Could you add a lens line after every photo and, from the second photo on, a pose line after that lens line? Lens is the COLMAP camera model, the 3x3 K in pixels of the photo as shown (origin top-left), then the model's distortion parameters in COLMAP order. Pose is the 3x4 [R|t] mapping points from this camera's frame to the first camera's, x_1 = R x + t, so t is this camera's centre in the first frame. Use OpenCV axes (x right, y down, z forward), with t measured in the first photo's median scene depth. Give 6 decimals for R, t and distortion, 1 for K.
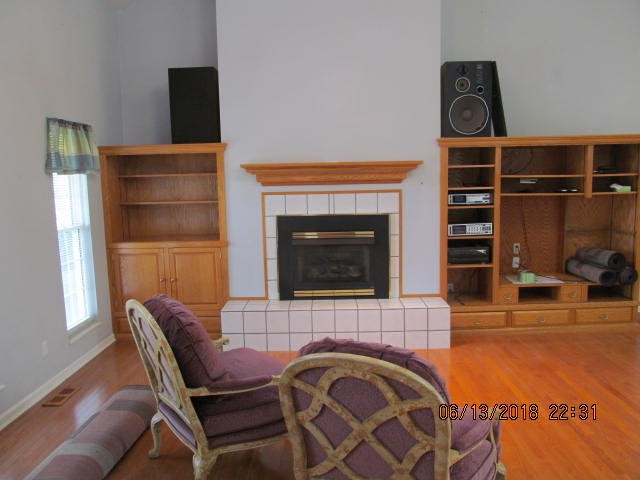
lens RADIAL K [[525.8, 0, 319.2], [0, 525.8, 236.5], [0, 0, 1]] dist [-0.041358, 0.007922]
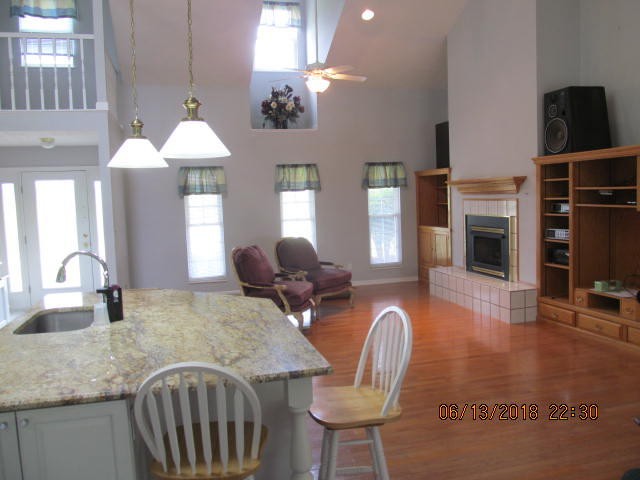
lens RADIAL K [[525.8, 0, 319.5], [0, 525.8, 239.1], [0, 0, 1]] dist [-0.041358, 0.007922]
pose [[0.266520, 0.091279, -0.959497, 1.263688], [-0.091340, 0.993417, 0.069134, -0.034595], [0.959492, 0.069215, 0.273103, 0.185143]]
